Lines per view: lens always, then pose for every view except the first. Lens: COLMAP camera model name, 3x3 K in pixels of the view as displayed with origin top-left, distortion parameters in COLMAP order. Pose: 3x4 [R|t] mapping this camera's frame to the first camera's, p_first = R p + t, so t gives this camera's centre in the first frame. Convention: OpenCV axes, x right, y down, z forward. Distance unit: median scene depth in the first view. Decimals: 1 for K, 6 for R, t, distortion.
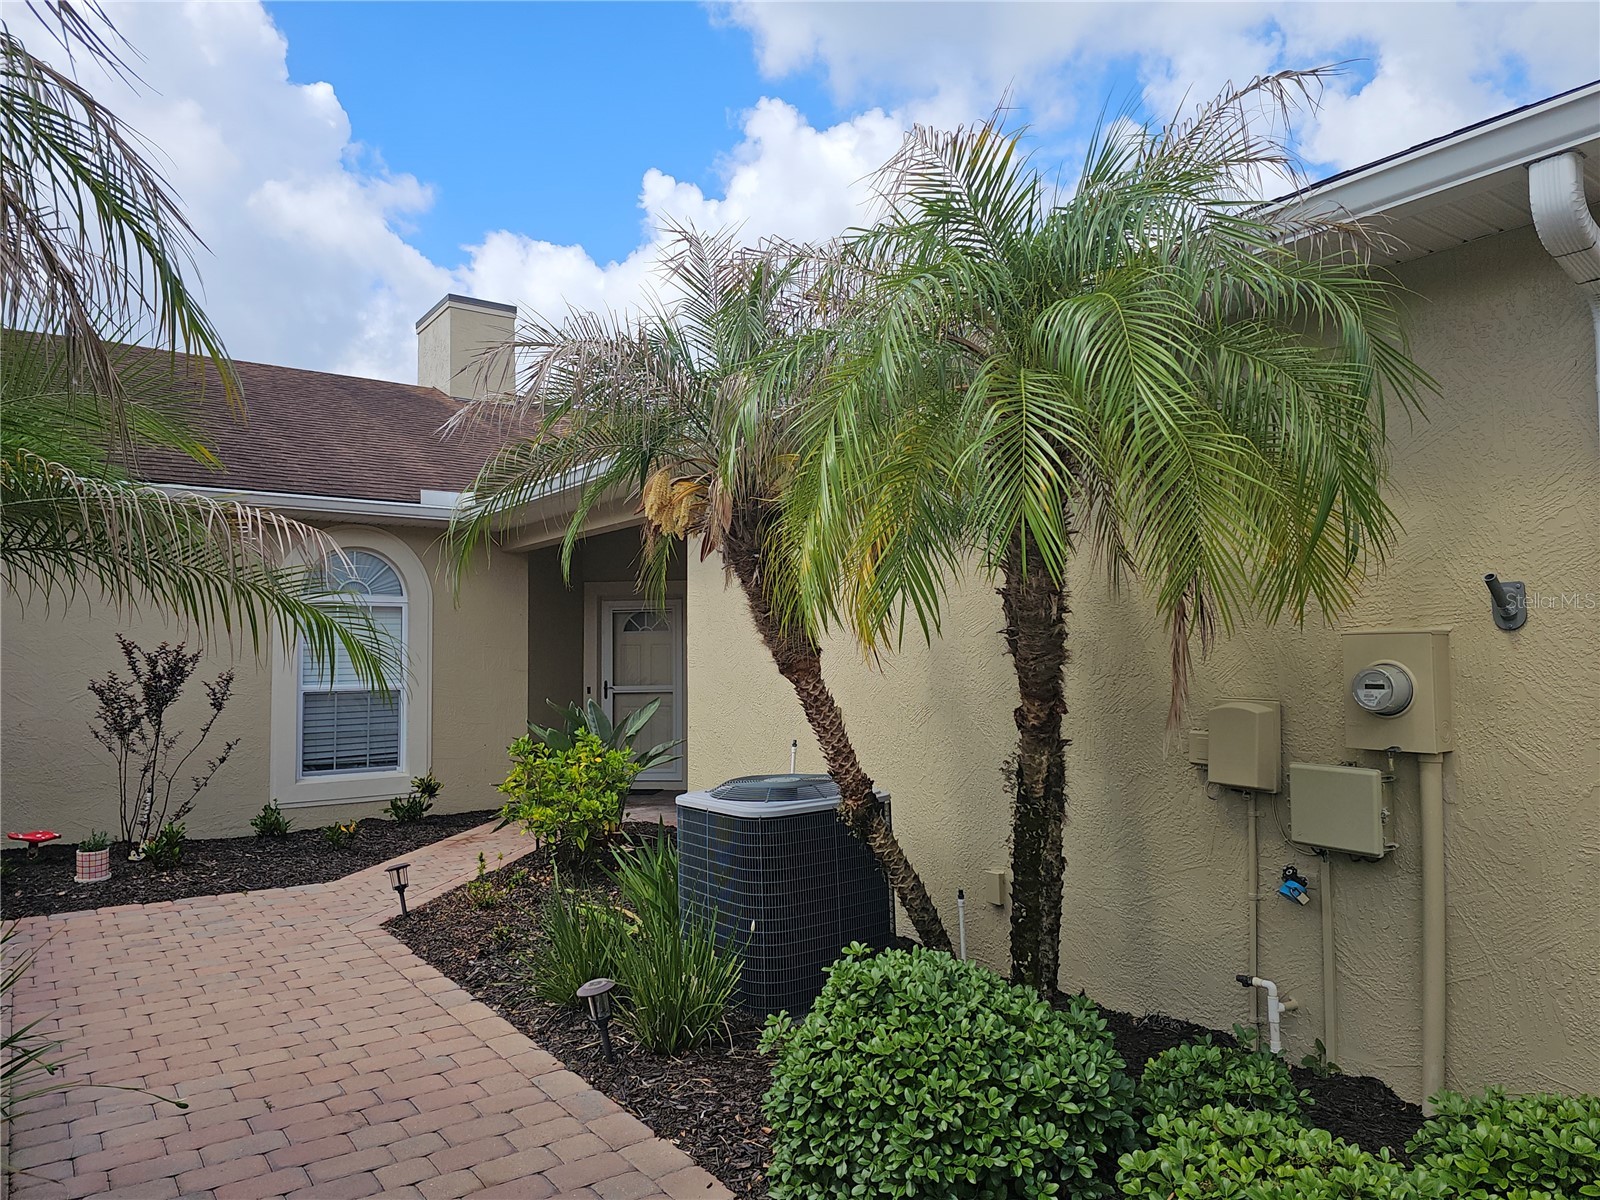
lens RADIAL K [[1066.3, 0, 805.4], [0, 1066.3, 572.6], [0, 0, 1]] dist [0.052049, -0.000547]
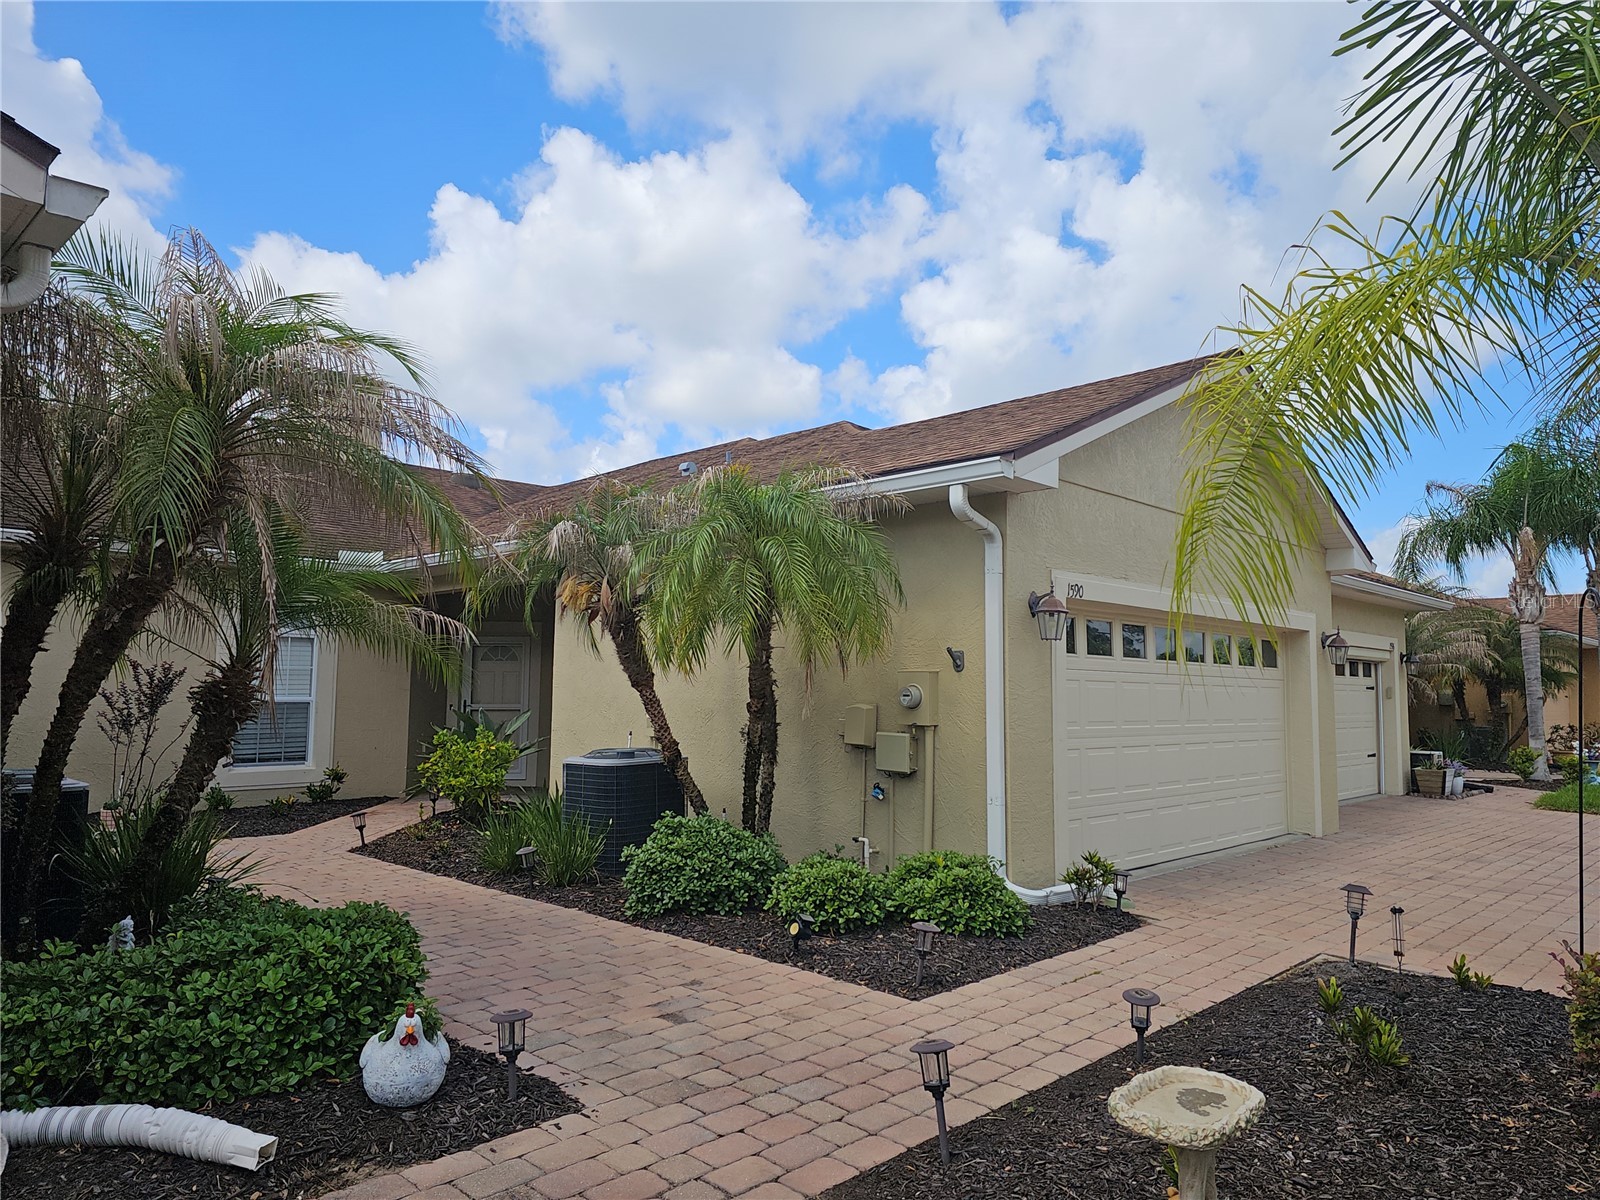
lens RADIAL K [[1066.3, 0, 805.4], [0, 1066.3, 572.6], [0, 0, 1]] dist [0.052049, -0.000547]
pose [[0.983793, 0.039318, 0.174945, -0.063431], [-0.033902, 0.998852, -0.033841, -0.057296], [-0.176075, 0.027361, 0.983996, -0.980012]]
